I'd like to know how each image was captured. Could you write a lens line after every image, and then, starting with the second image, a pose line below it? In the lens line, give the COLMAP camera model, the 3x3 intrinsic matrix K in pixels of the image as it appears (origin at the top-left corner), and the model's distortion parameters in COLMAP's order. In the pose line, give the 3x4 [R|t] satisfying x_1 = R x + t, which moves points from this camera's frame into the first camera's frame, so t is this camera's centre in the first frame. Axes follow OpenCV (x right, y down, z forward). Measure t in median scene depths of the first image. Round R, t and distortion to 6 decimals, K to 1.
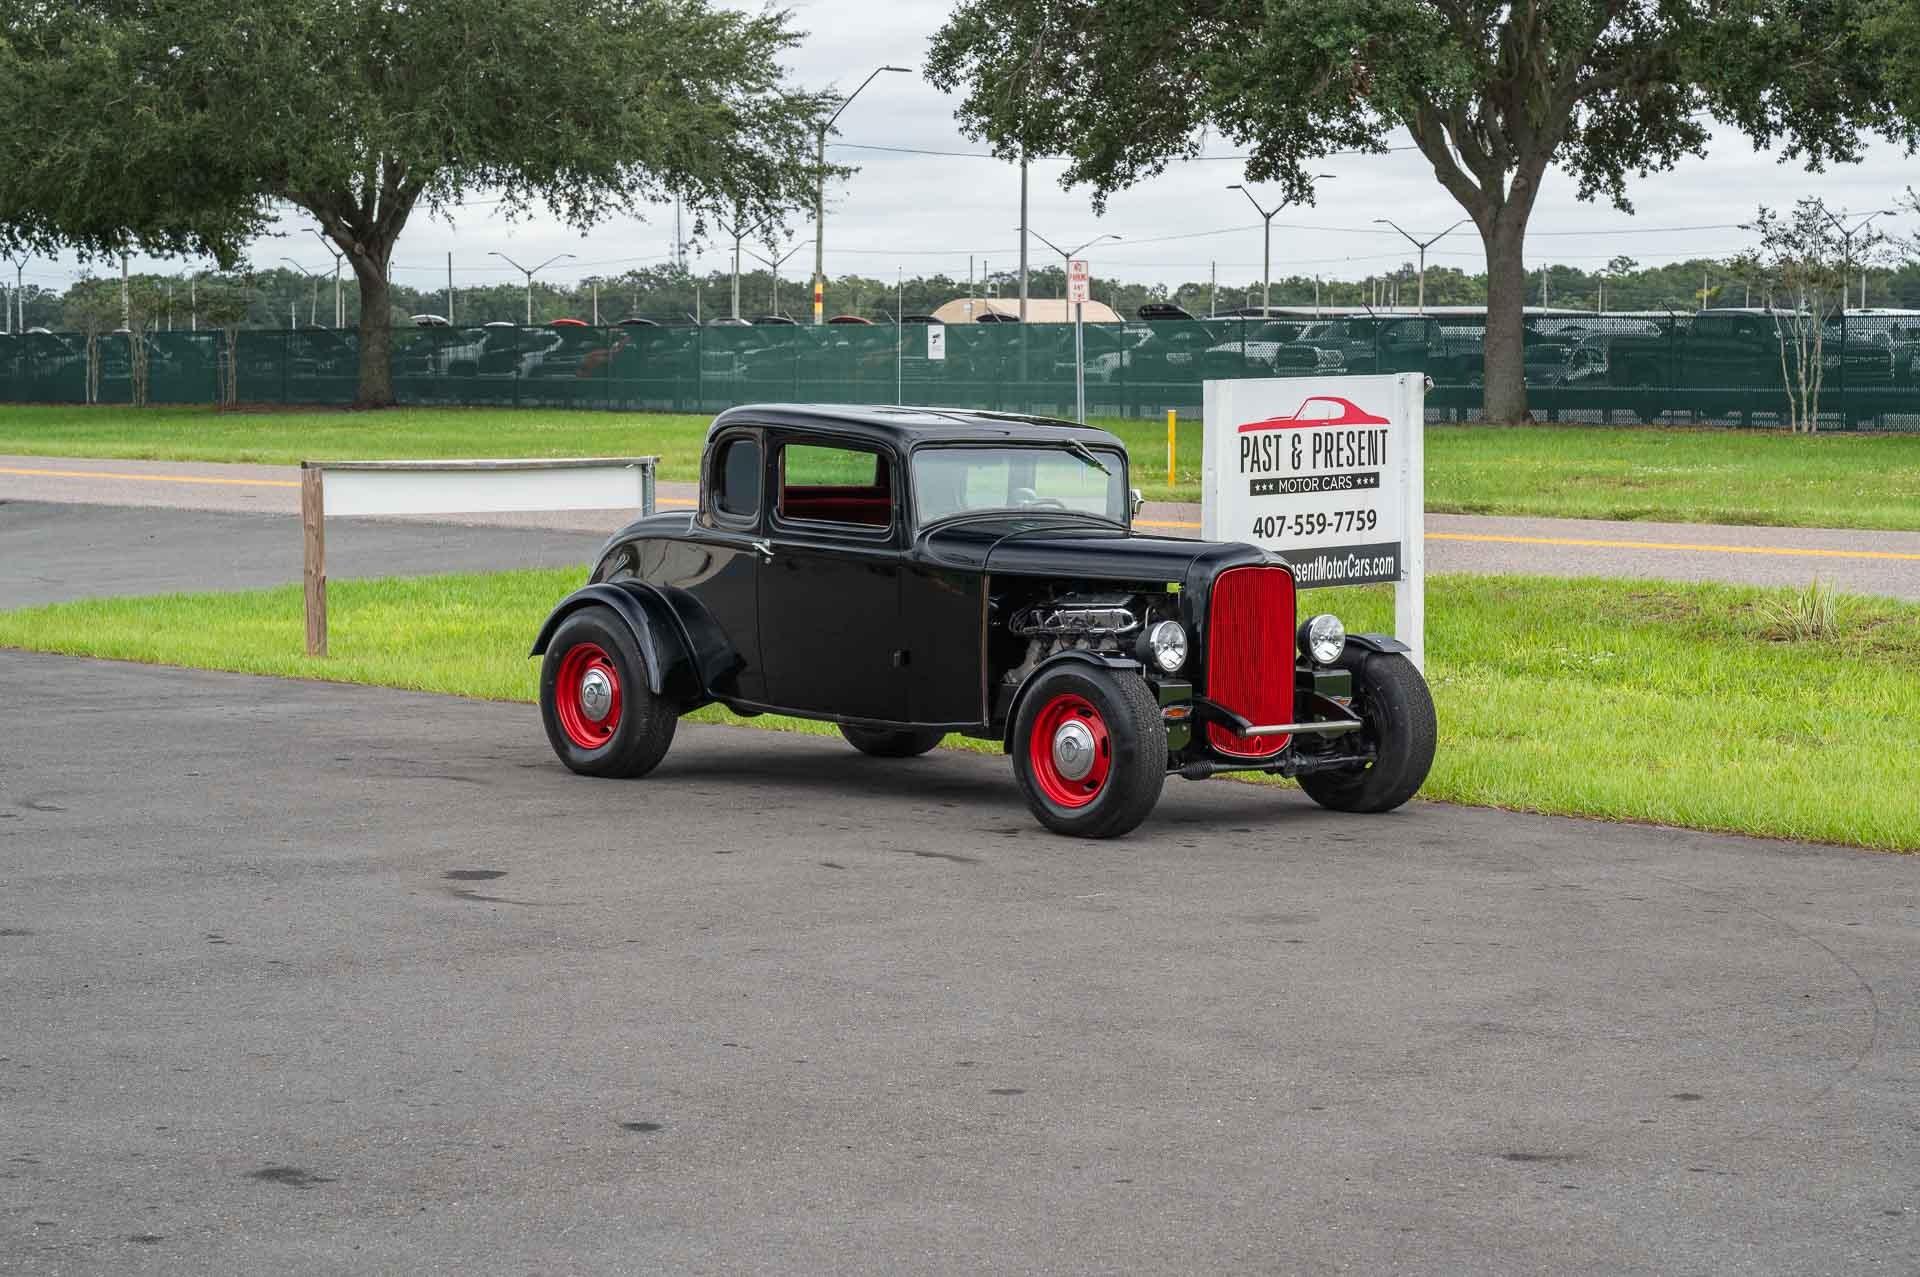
lens RADIAL K [[3902.1, 0, 954.2], [0, 3902.1, 627.0], [0, 0, 1]] dist [0.030553, 0.000000]
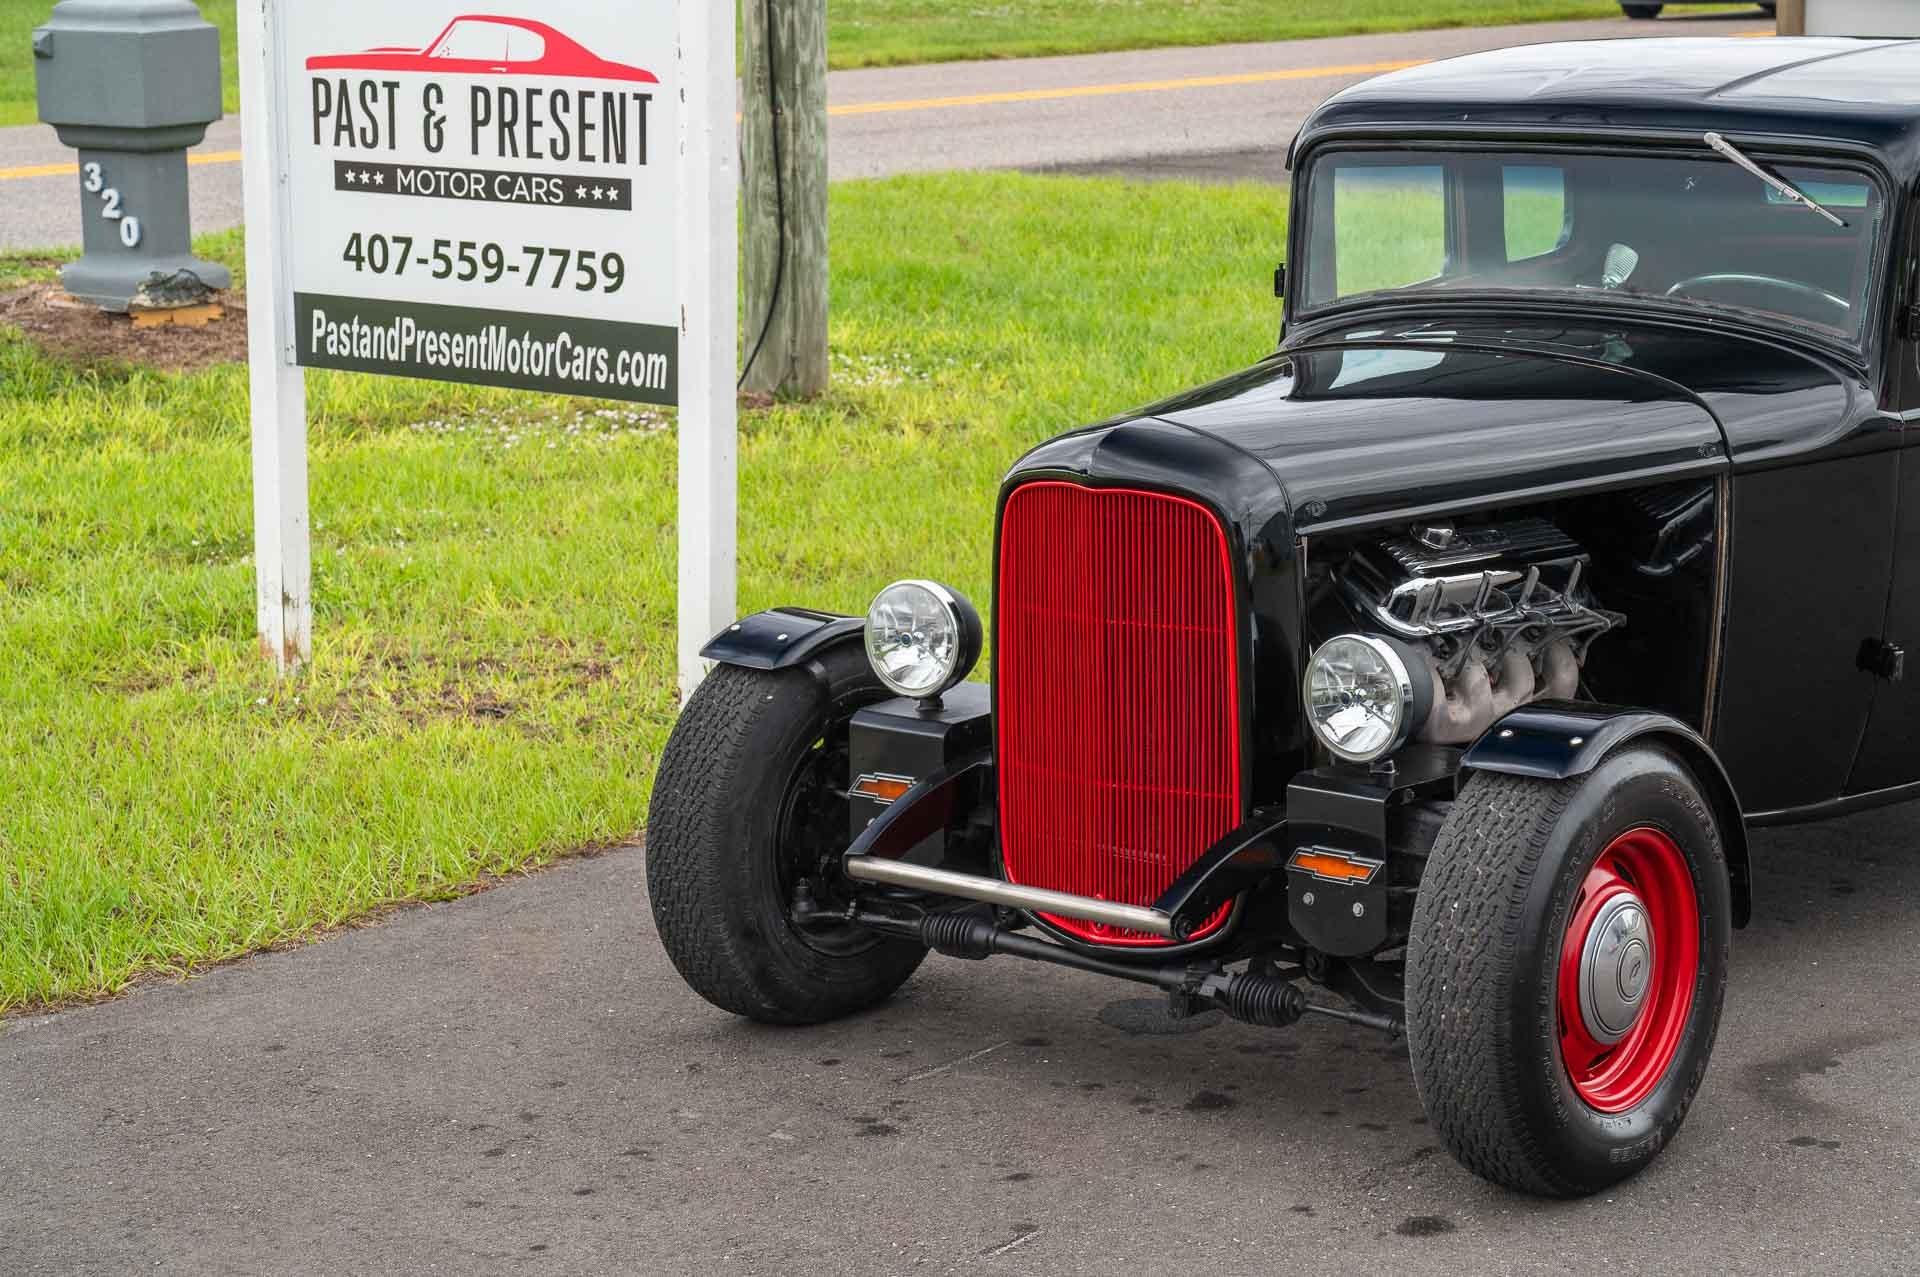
lens RADIAL K [[3902.1, 0, 951.3], [0, 3902.1, 643.0], [0, 0, 1]] dist [0.030553, 0.000000]
pose [[0.175329, 0.212765, -0.961244, 0.609414], [-0.080491, 0.976198, 0.201393, -0.086008], [0.981214, 0.042061, 0.188281, 0.958665]]
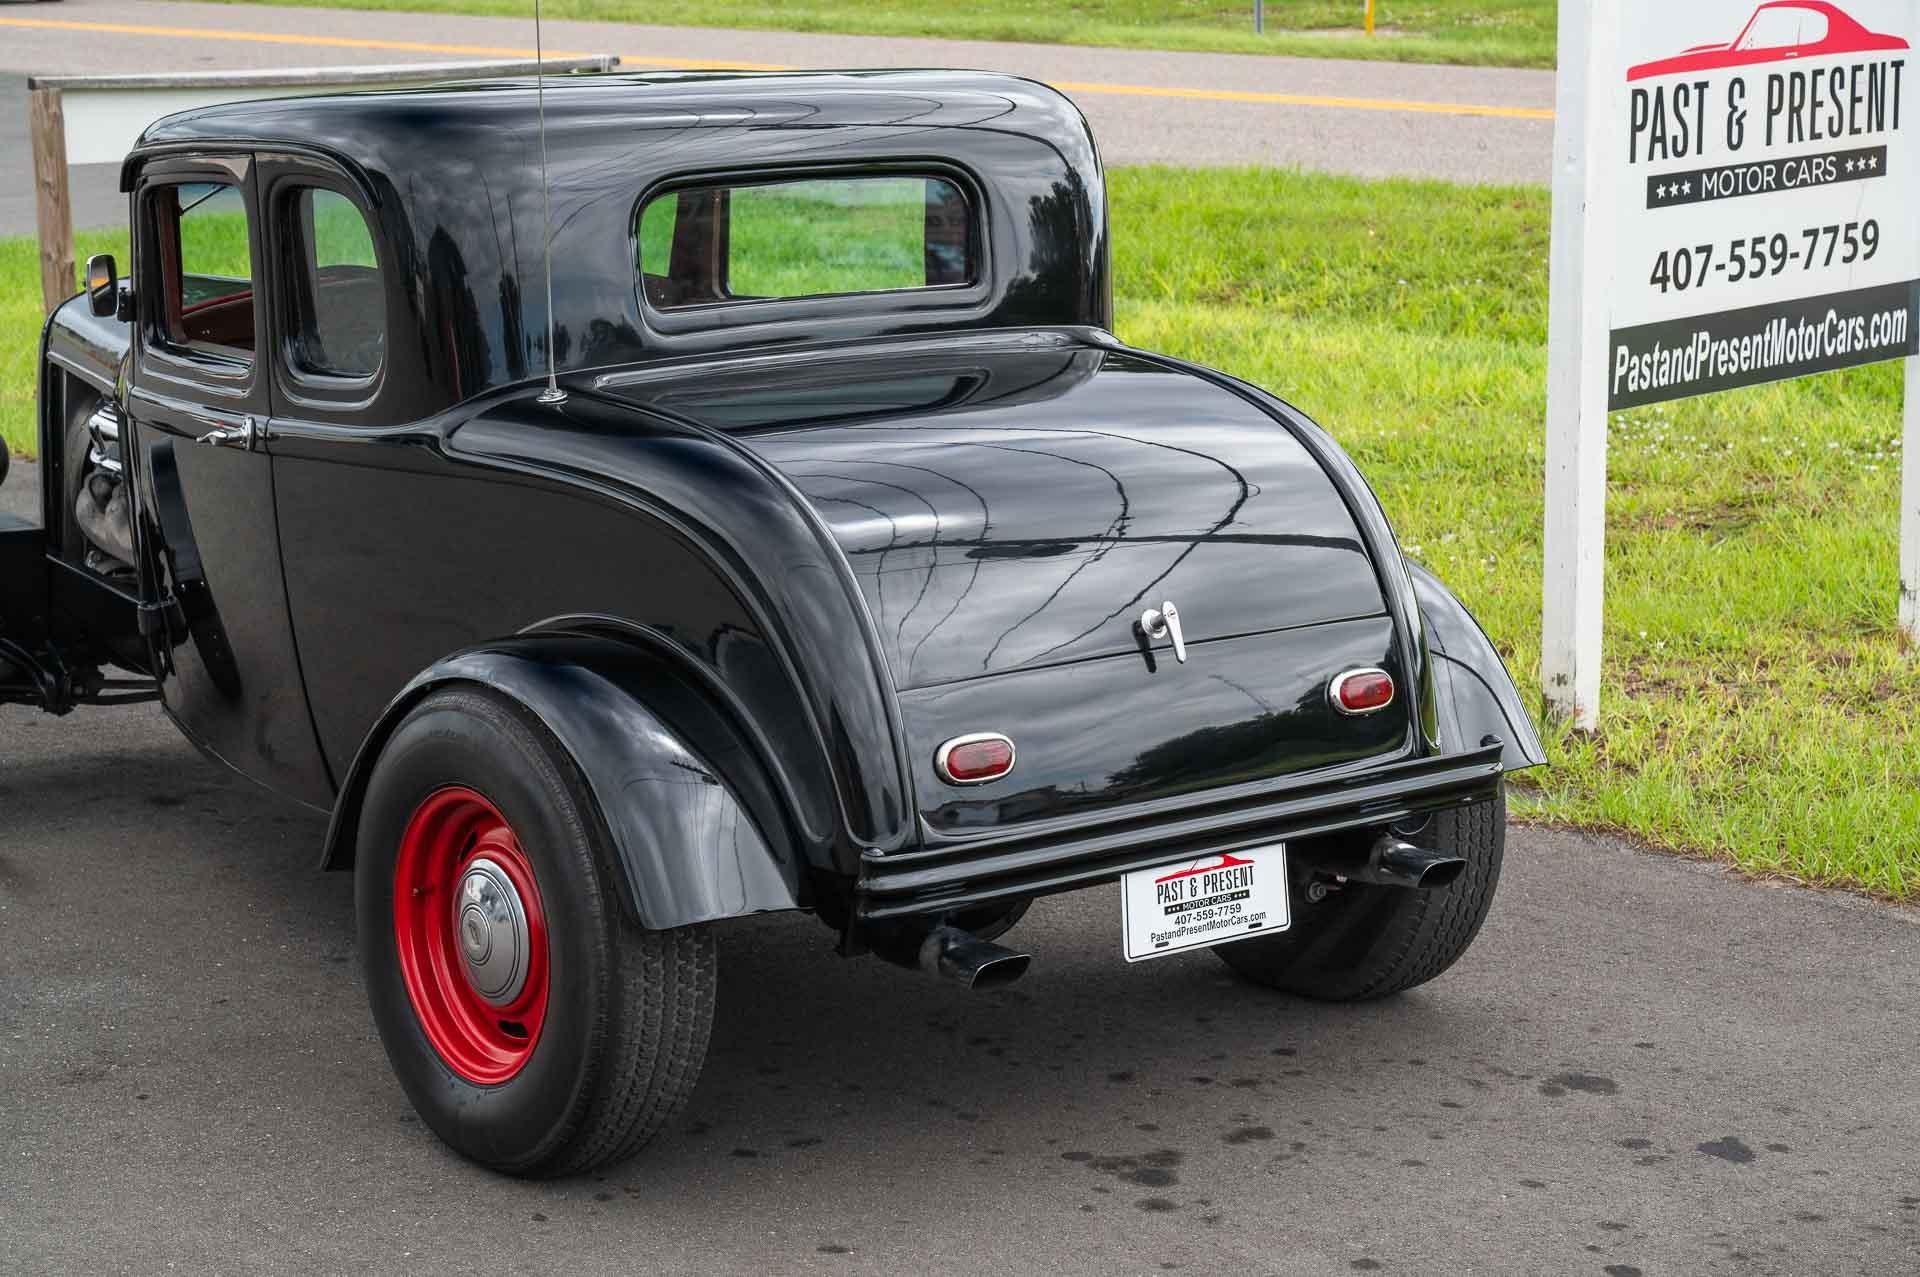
lens RADIAL K [[3902.1, 0, 954.8], [0, 3902.1, 650.1], [0, 0, 1]] dist [0.030553, 0.000000]
pose [[0.999162, -0.001874, -0.040881, 0.008146], [0.007264, 0.991209, 0.132106, -0.043091], [0.040274, -0.132292, 0.990392, 0.485467]]
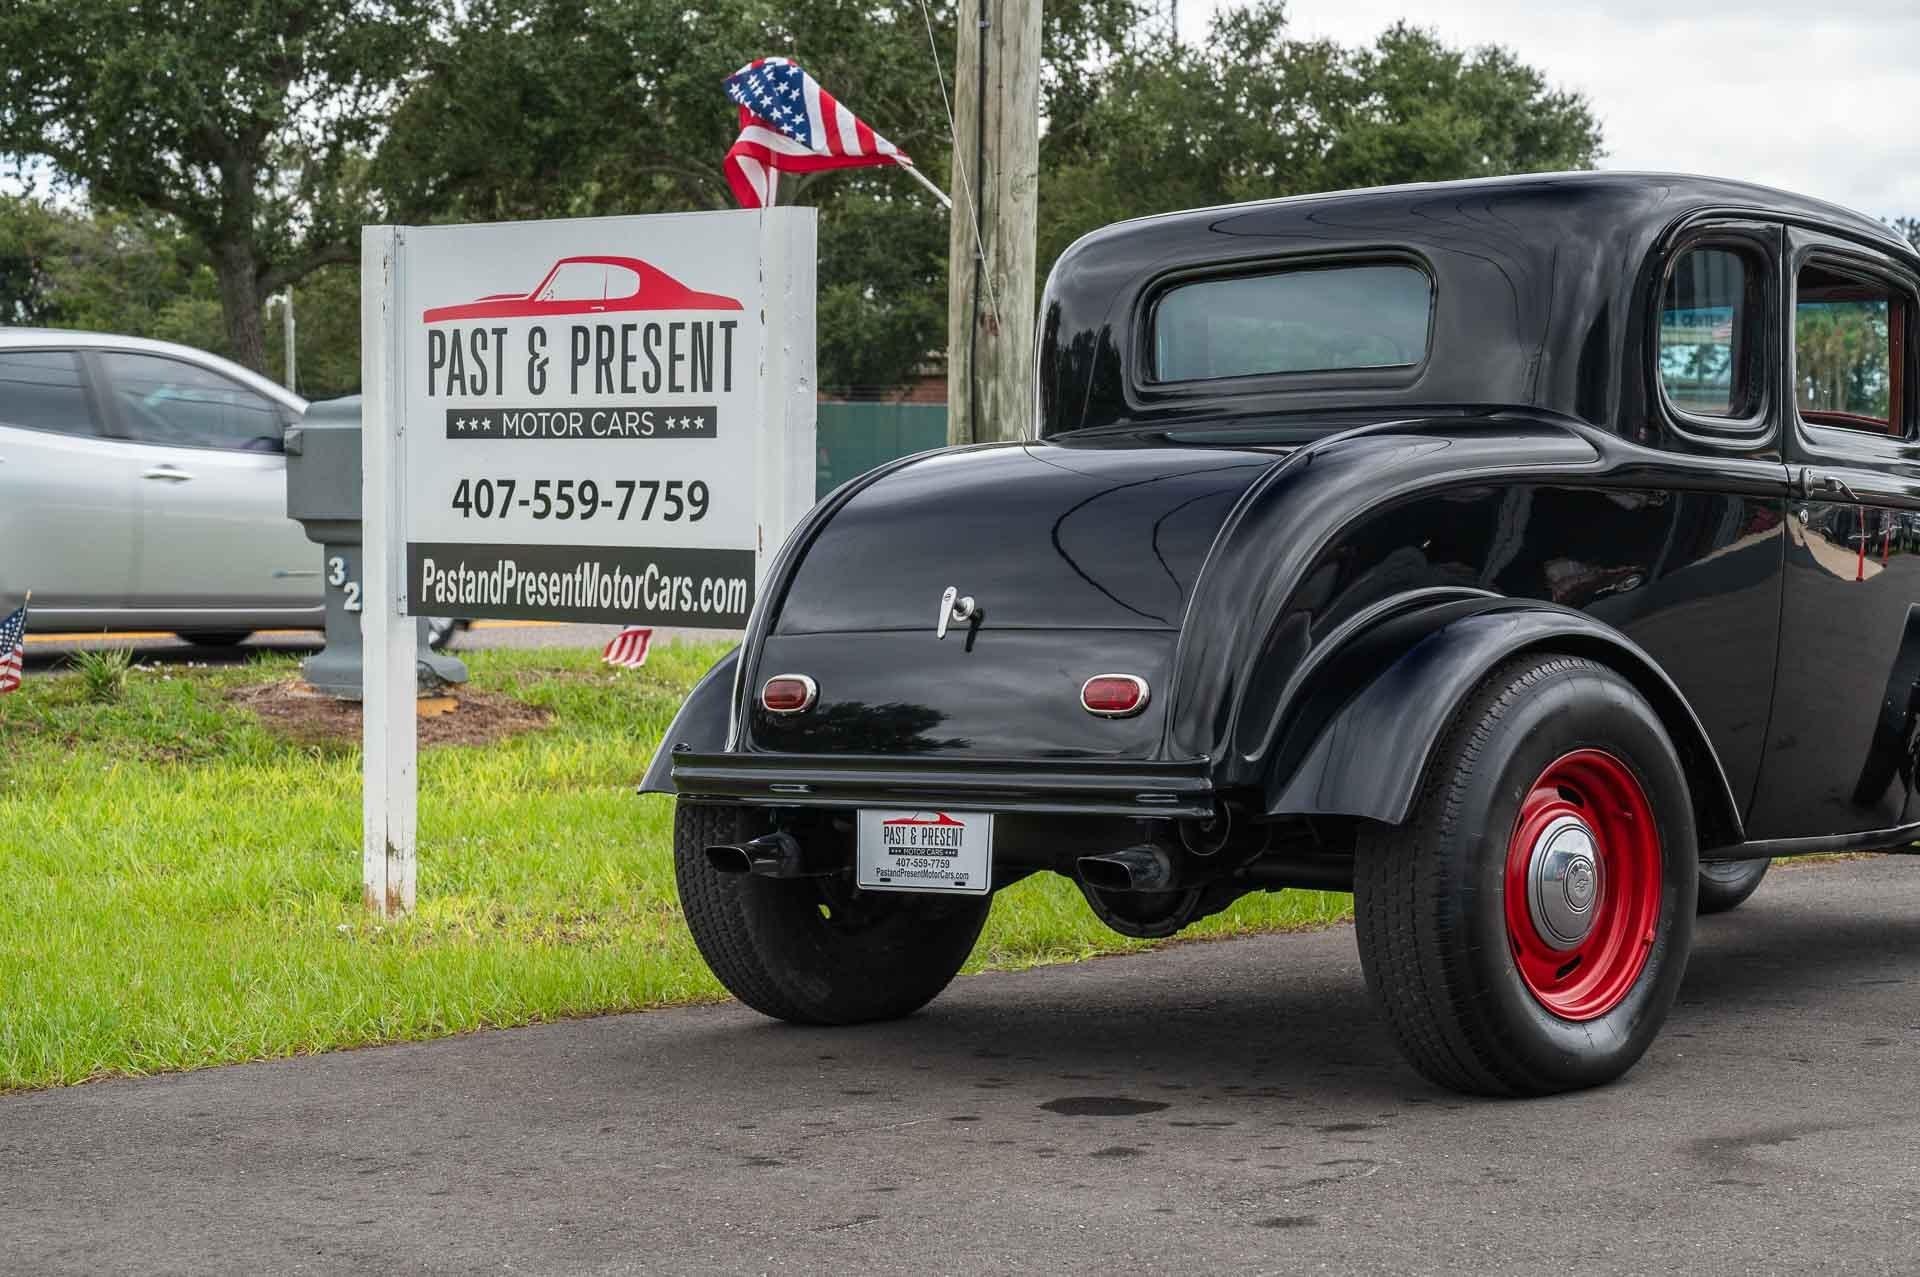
lens RADIAL K [[3902.1, 0, 939.1], [0, 3902.1, 695.4], [0, 0, 1]] dist [0.030553, 0.000000]
pose [[0.067053, 0.072073, -0.995143, 0.614894], [-0.082373, 0.994383, 0.066468, -0.038858], [0.994343, 0.077516, 0.072613, 1.004862]]
